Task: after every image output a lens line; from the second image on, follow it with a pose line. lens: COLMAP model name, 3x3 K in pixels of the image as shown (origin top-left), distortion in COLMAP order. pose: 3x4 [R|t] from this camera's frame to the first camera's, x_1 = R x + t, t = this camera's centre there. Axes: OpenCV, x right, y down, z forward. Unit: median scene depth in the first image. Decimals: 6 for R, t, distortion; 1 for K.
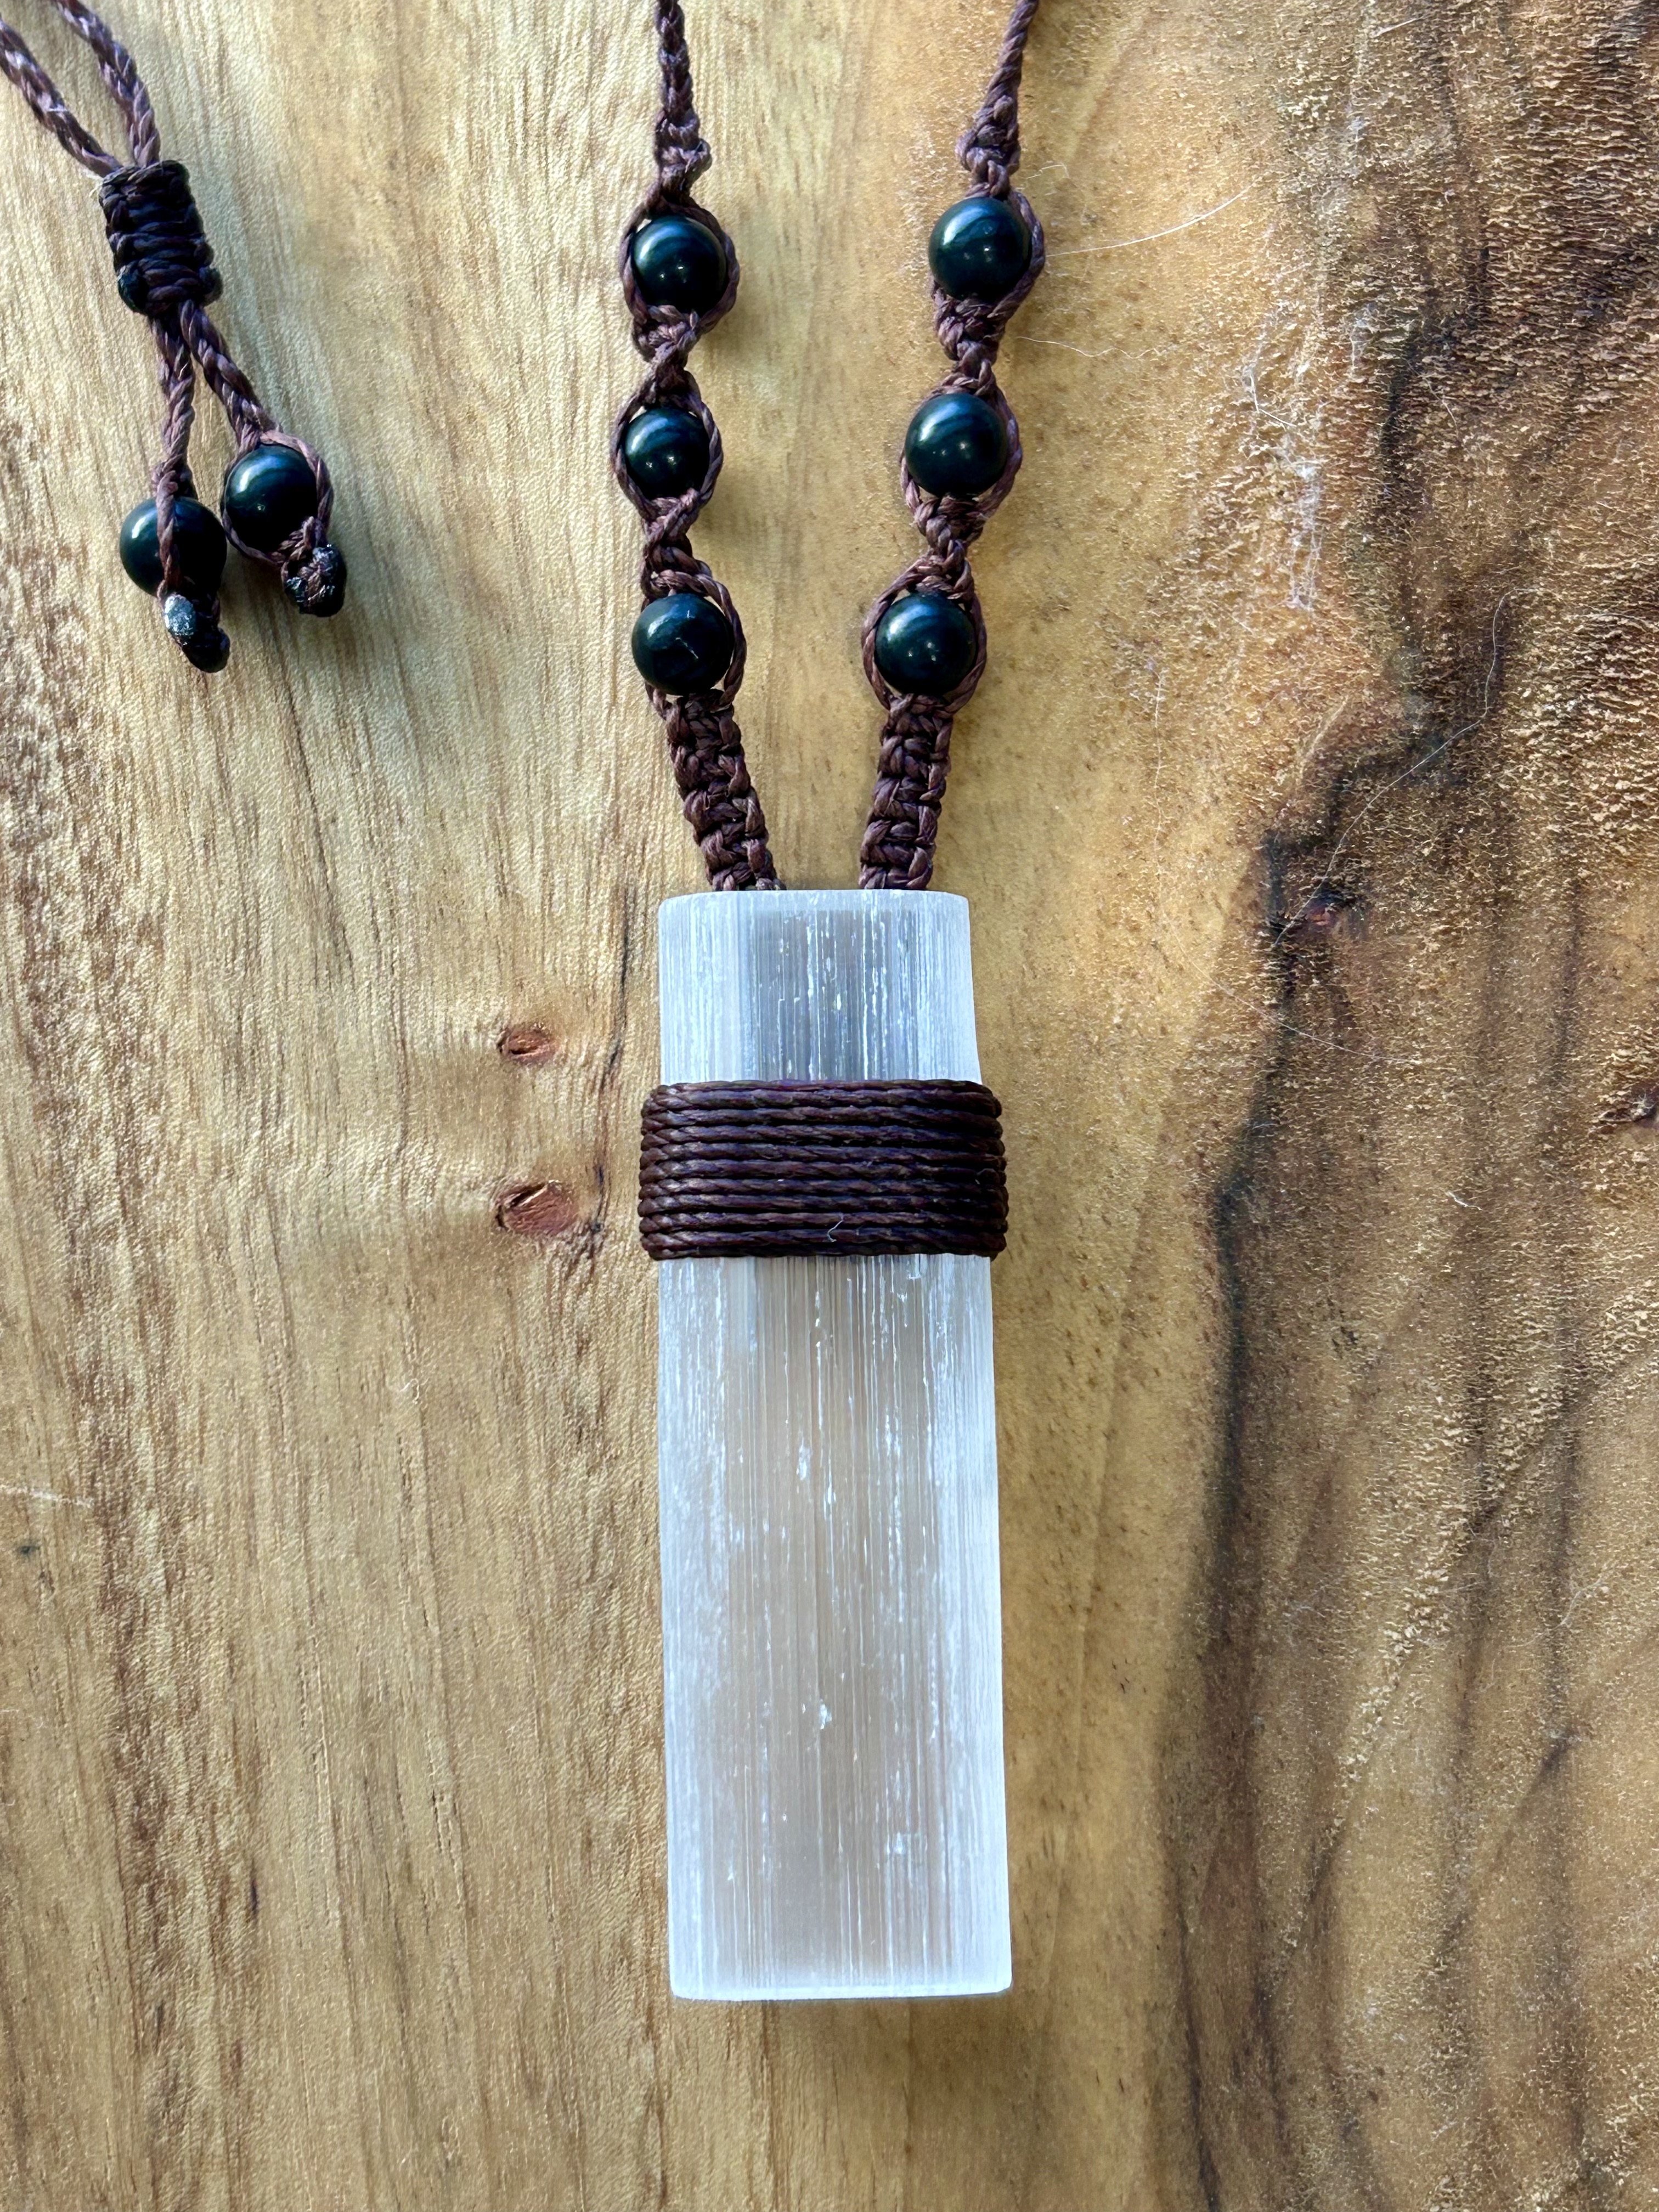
lens RADIAL K [[3507.8, 0, 827.0], [0, 3507.8, 1090.7], [0, 0, 1]] dist [0.226396, -1.004344]
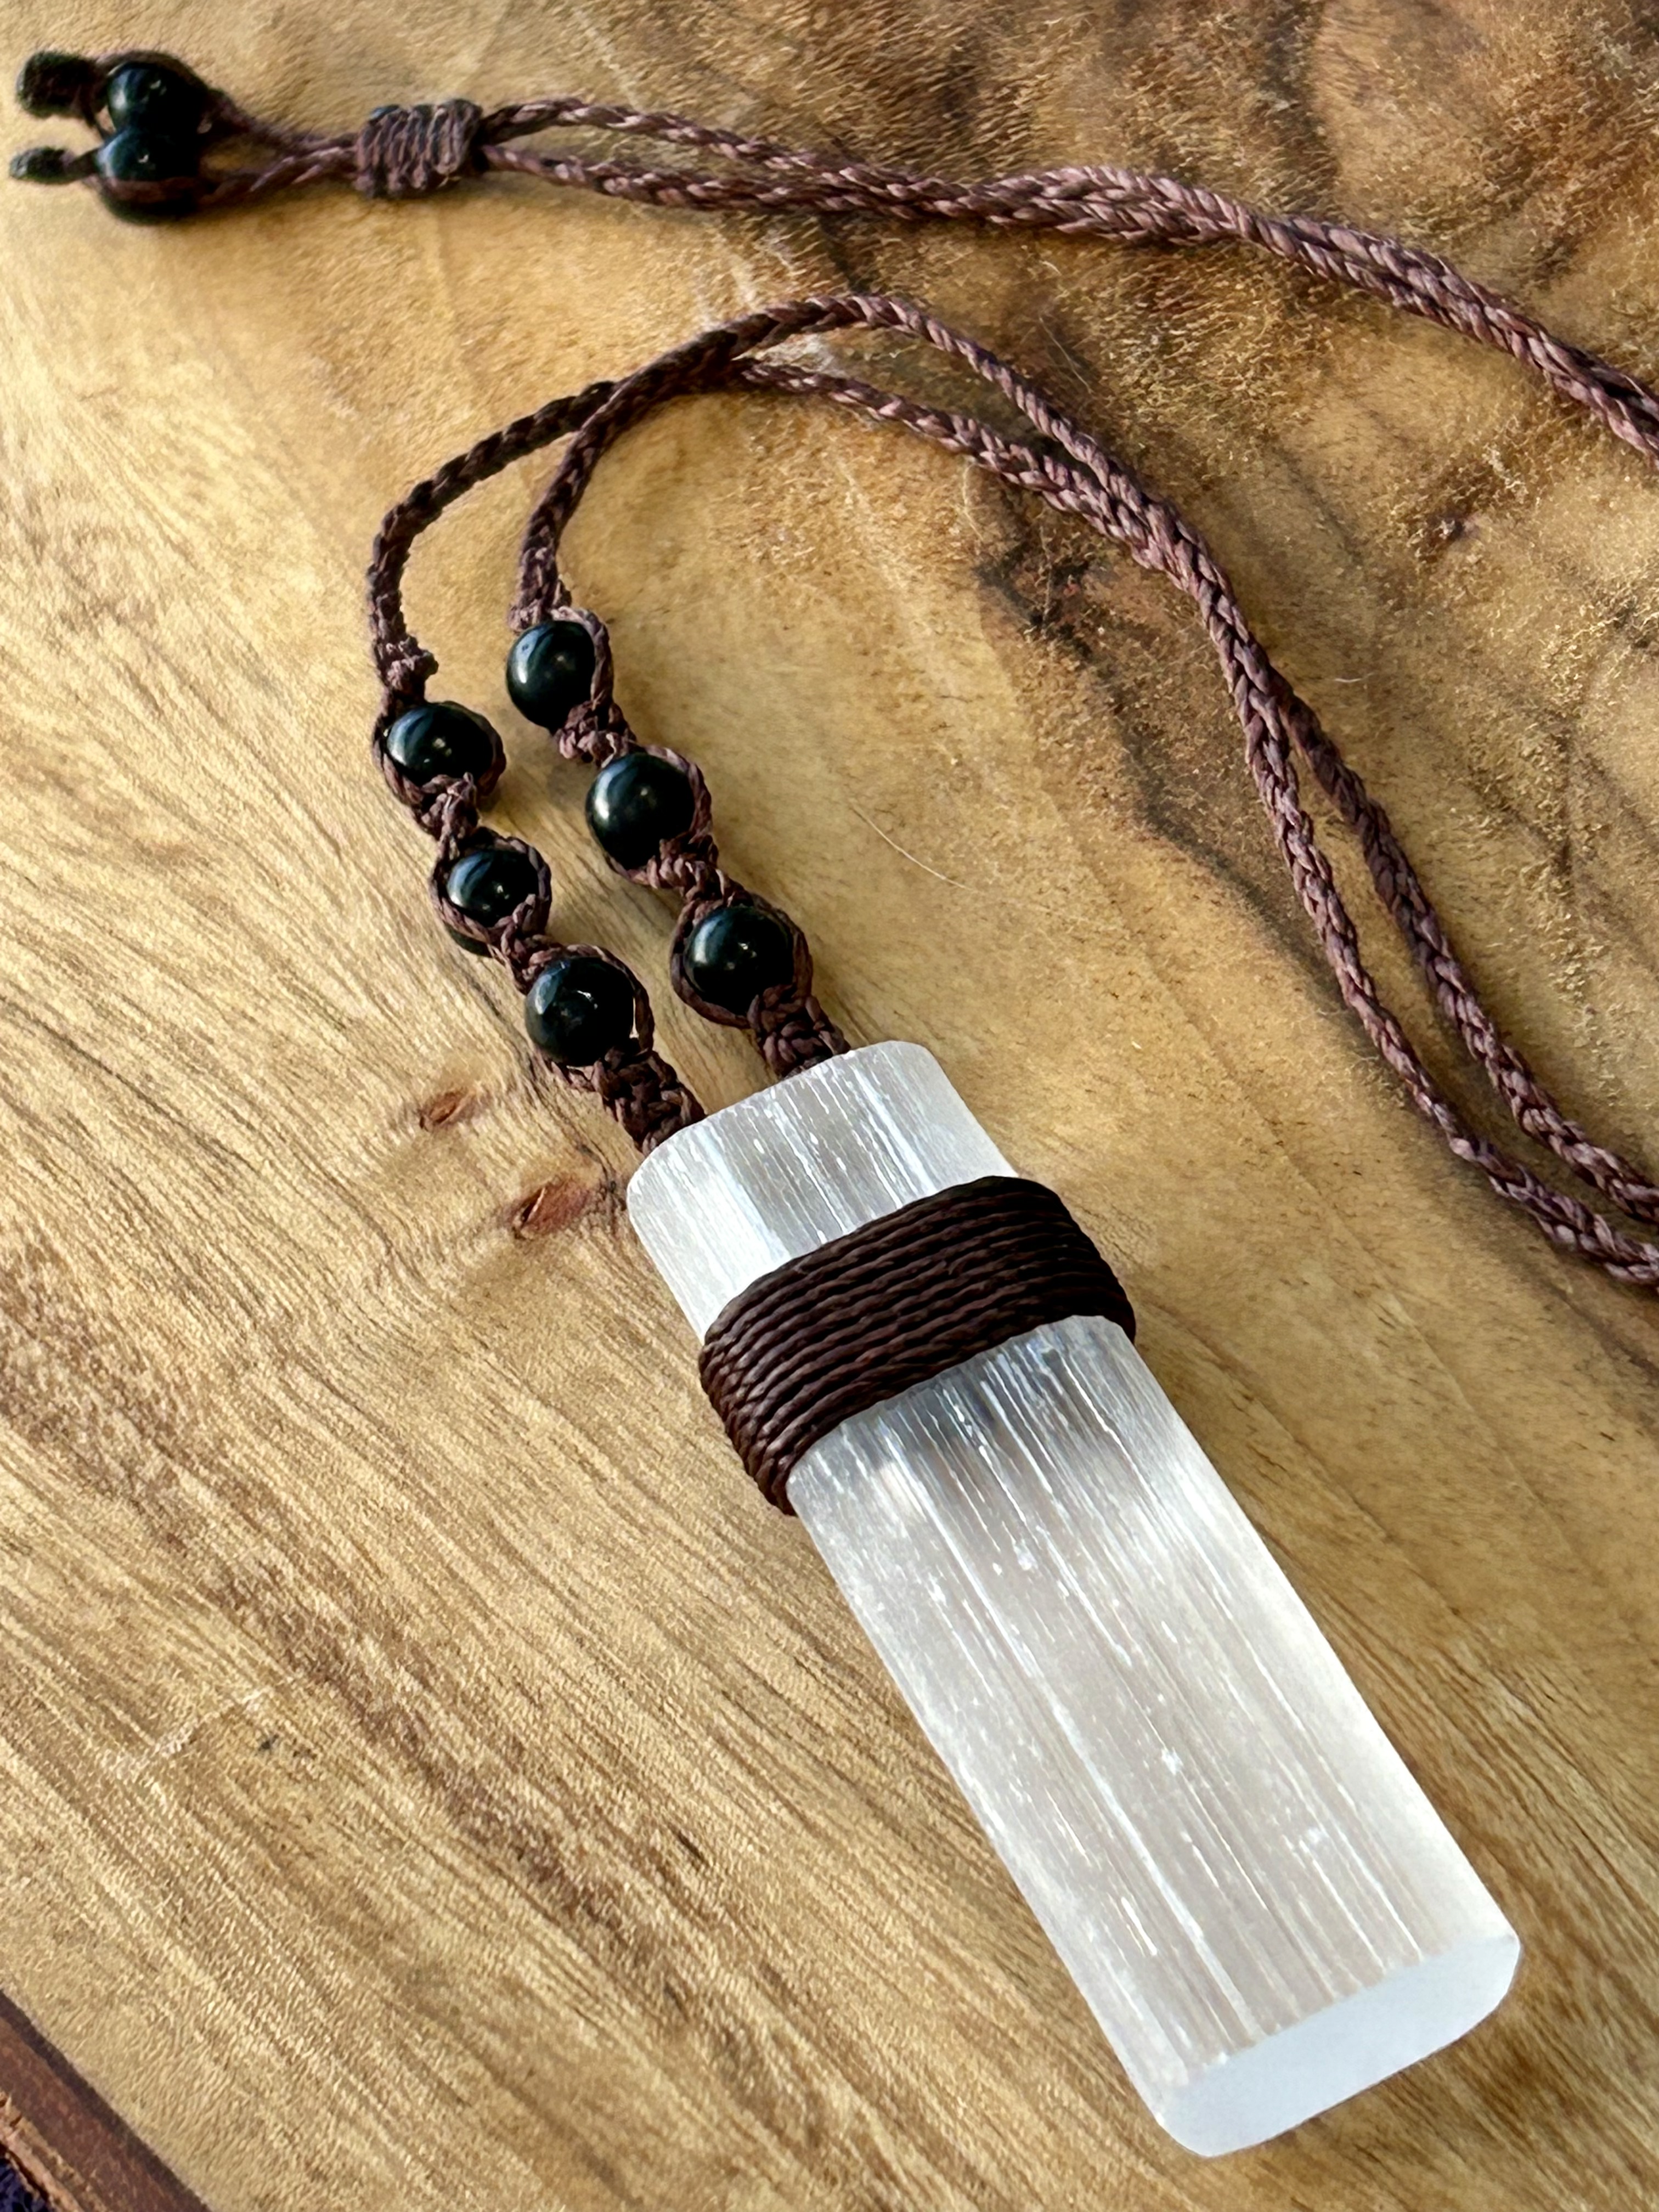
lens RADIAL K [[5931.8, 0, 792.3], [0, 5931.8, 1106.2], [0, 0, 1]] dist [0.215732, -0.186579]
pose [[0.825586, -0.522405, 0.213311, -0.345132], [0.554829, 0.682642, -0.475567, 0.784084], [0.102823, 0.510972, 0.853425, -0.323792]]
